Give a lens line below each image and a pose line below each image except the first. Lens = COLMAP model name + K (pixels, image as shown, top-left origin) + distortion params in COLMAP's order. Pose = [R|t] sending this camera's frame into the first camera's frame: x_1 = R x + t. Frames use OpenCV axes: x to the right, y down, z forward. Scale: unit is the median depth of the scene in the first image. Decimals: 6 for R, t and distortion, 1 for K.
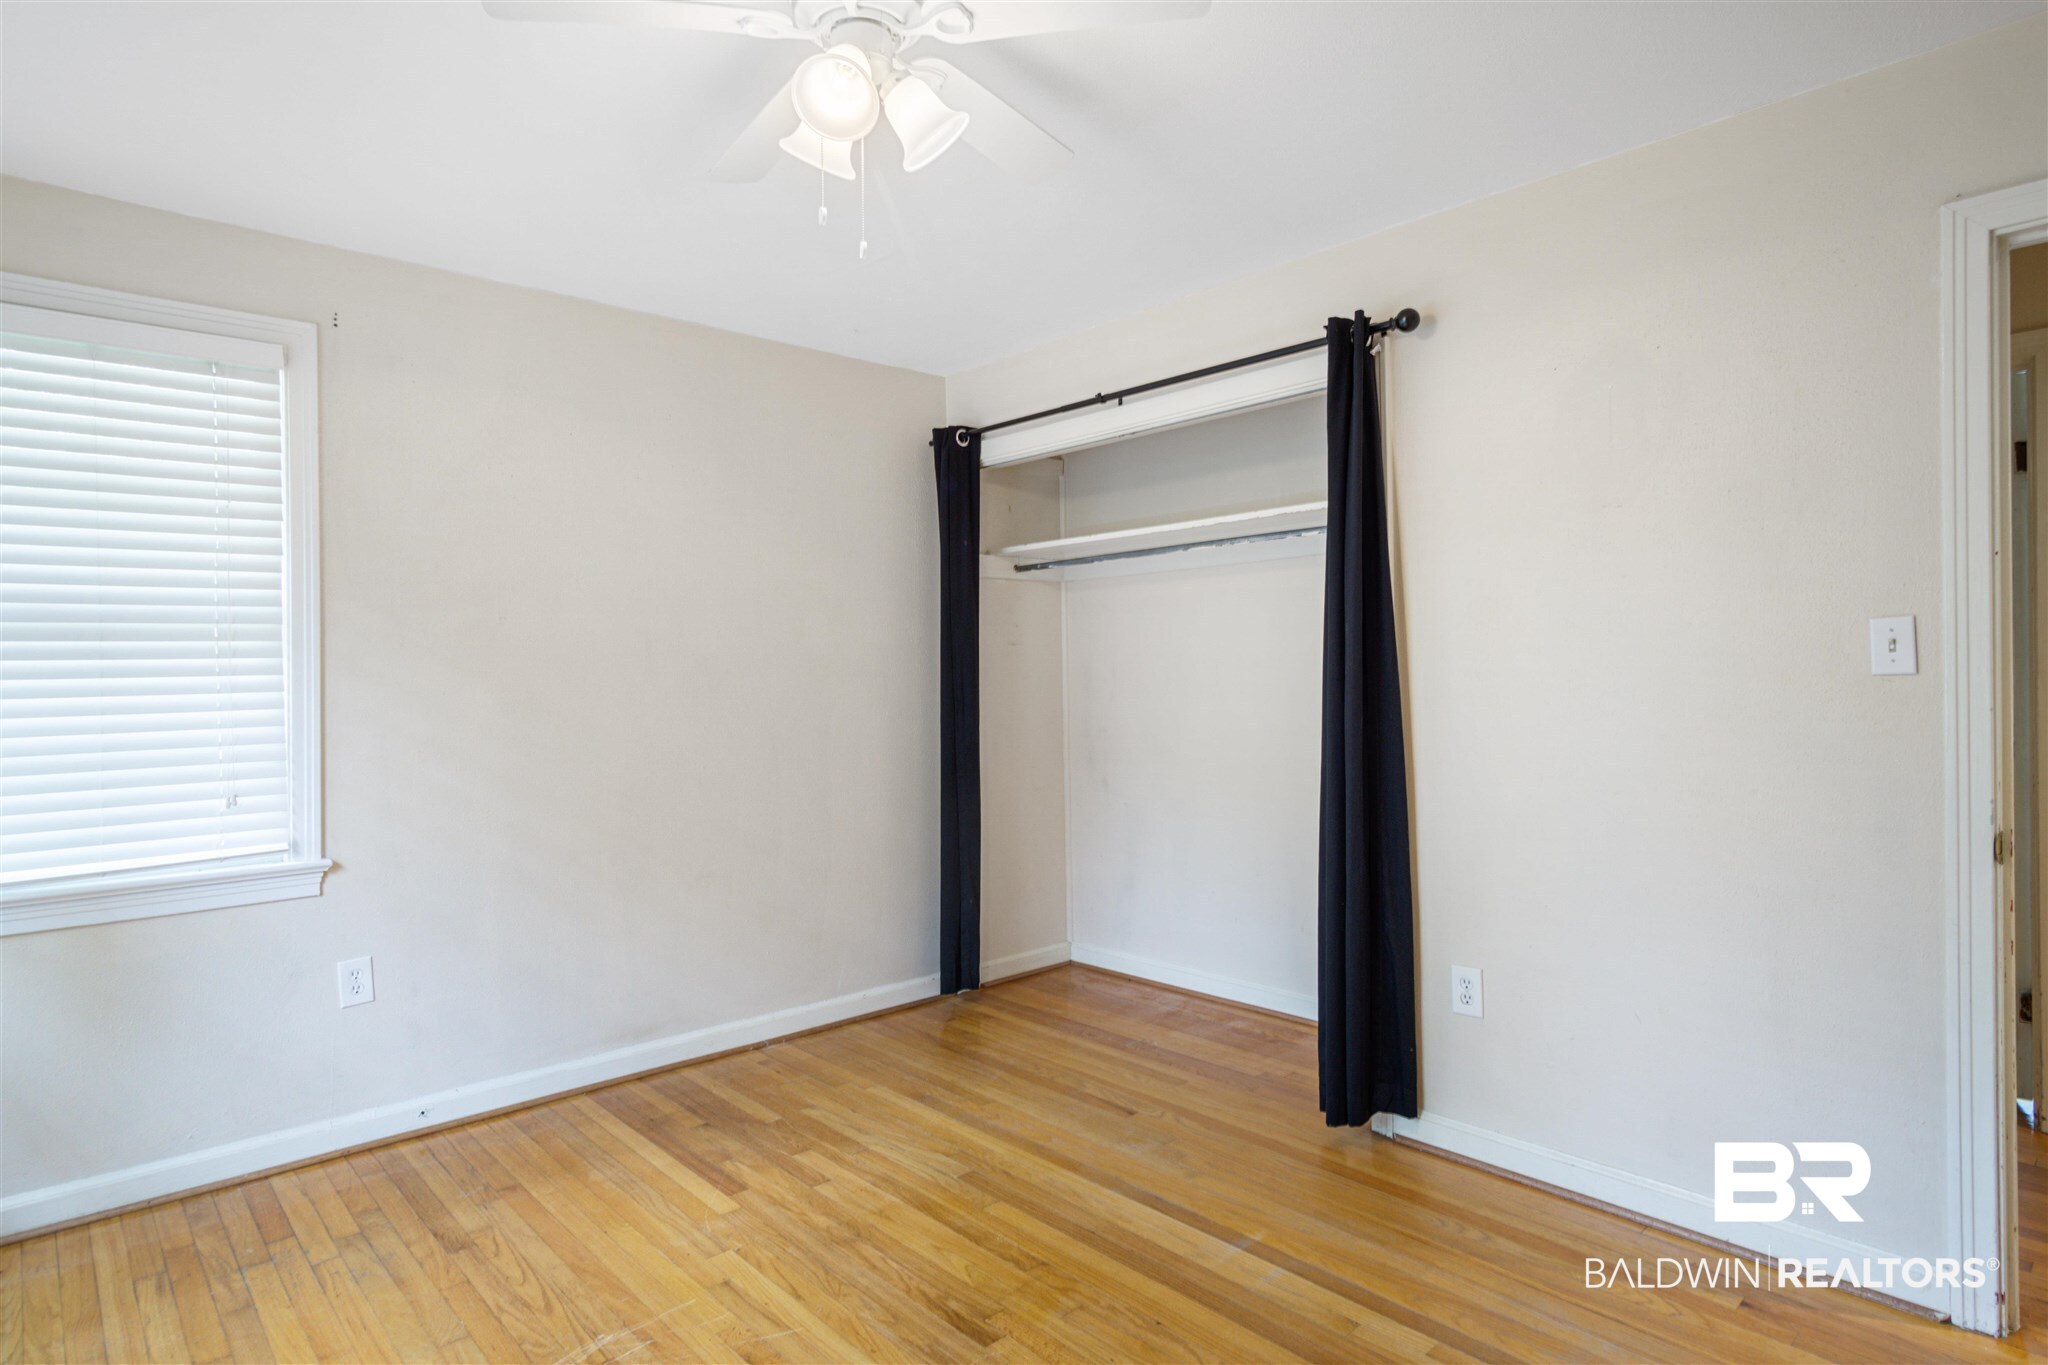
lens RADIAL K [[1109.0, 0, 996.1], [0, 1109.0, 679.0], [0, 0, 1]] dist [0.001044, 0.002224]
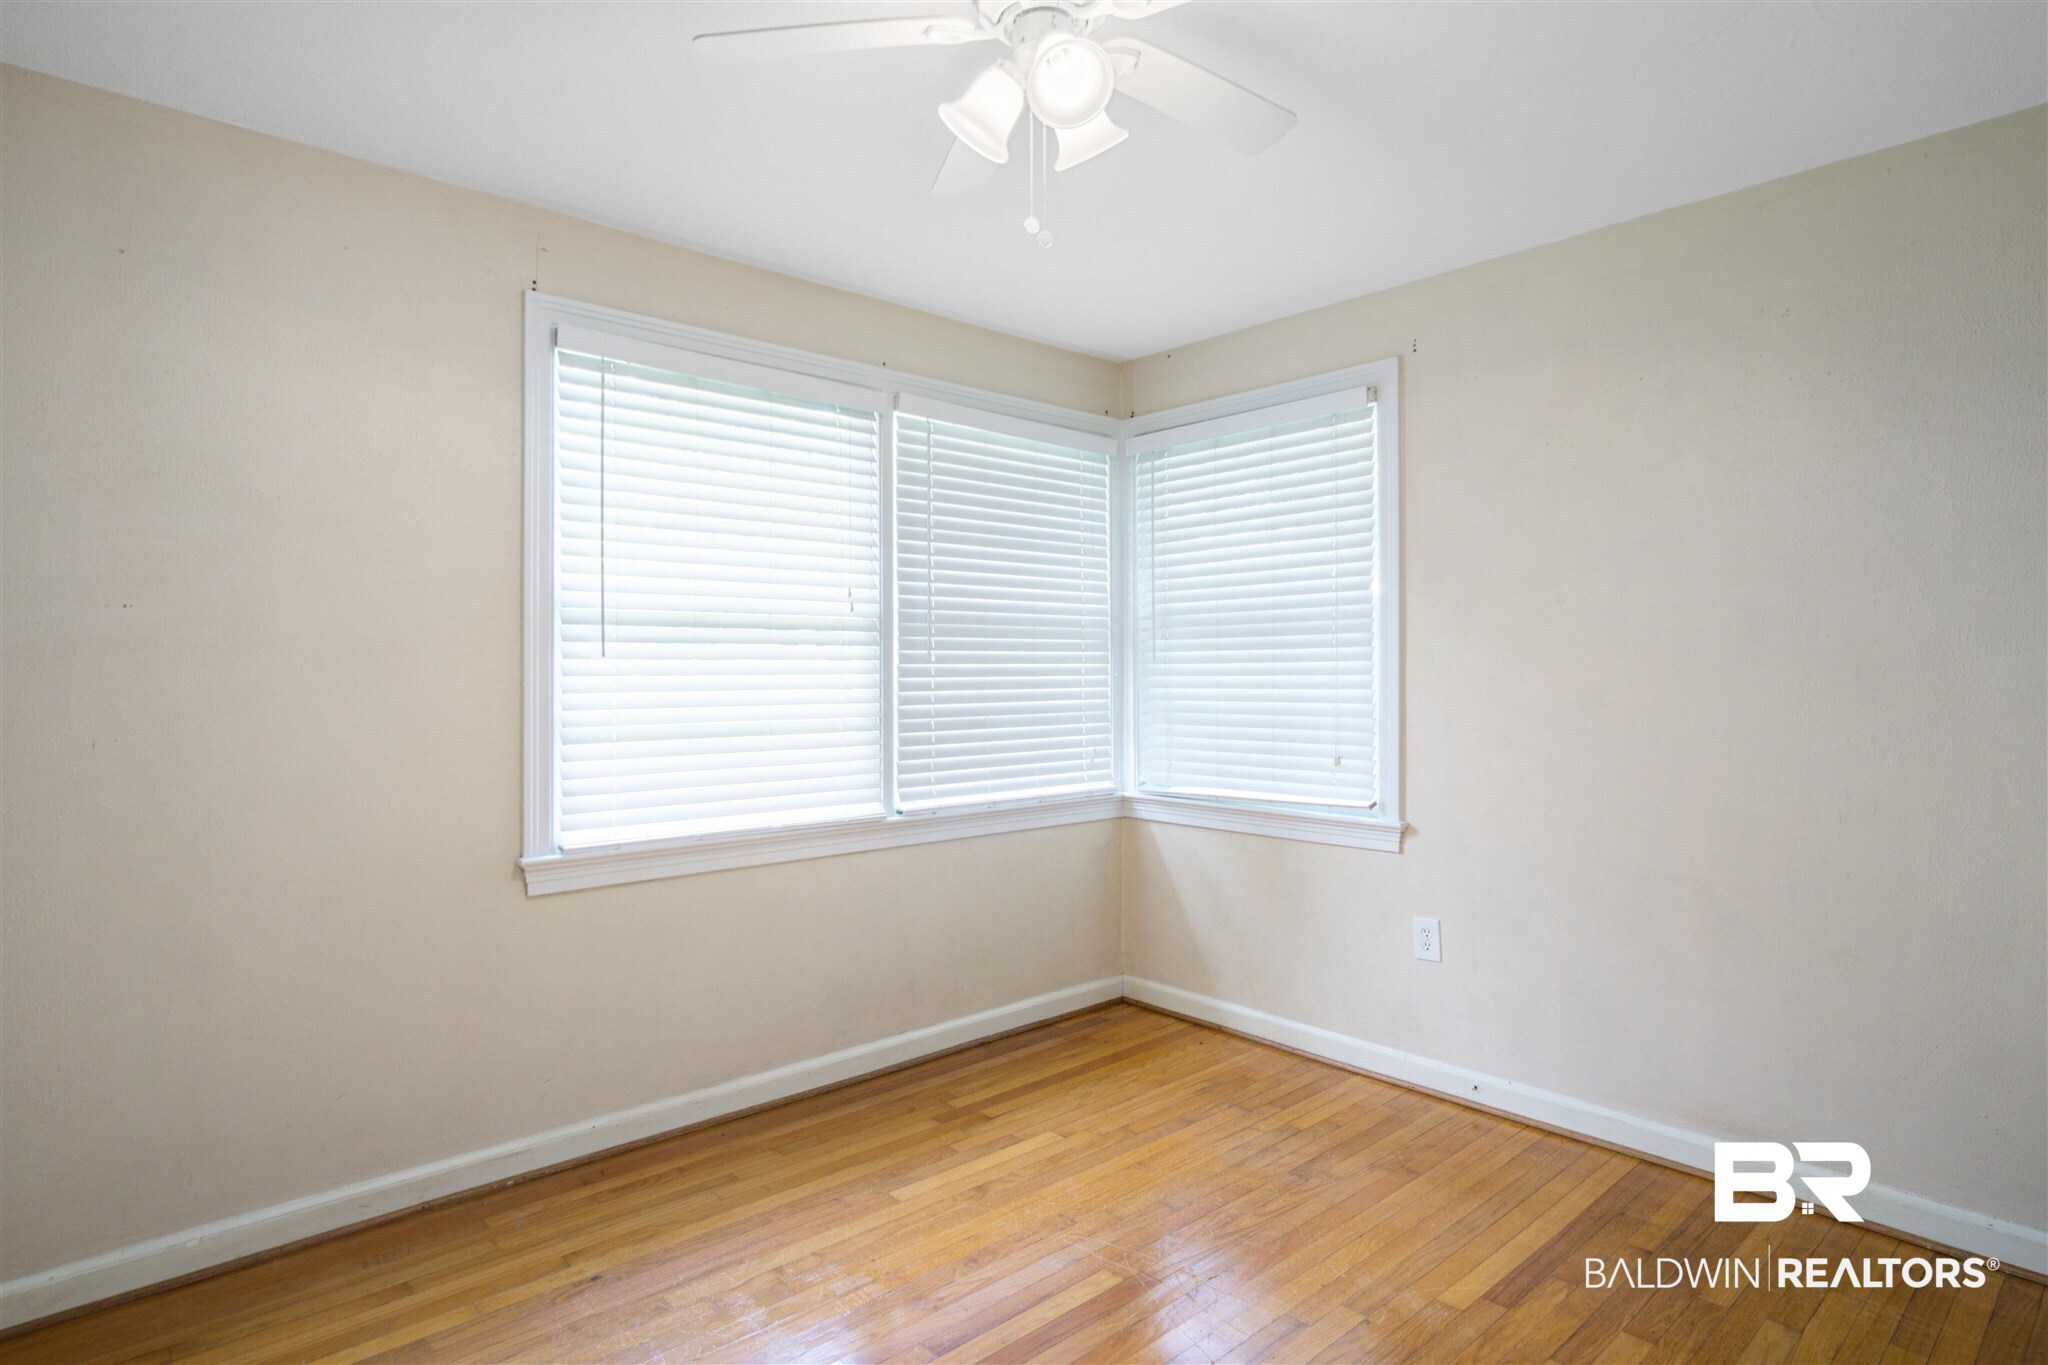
lens RADIAL K [[1099.6, 0, 1006.1], [0, 1099.6, 648.1], [0, 0, 1]] dist [-0.002743, 0.001155]
pose [[-0.000948, -0.005089, -0.999987, 0.548494], [-0.001666, 0.999986, -0.005088, -0.010465], [0.999998, 0.001661, -0.000957, 0.616784]]
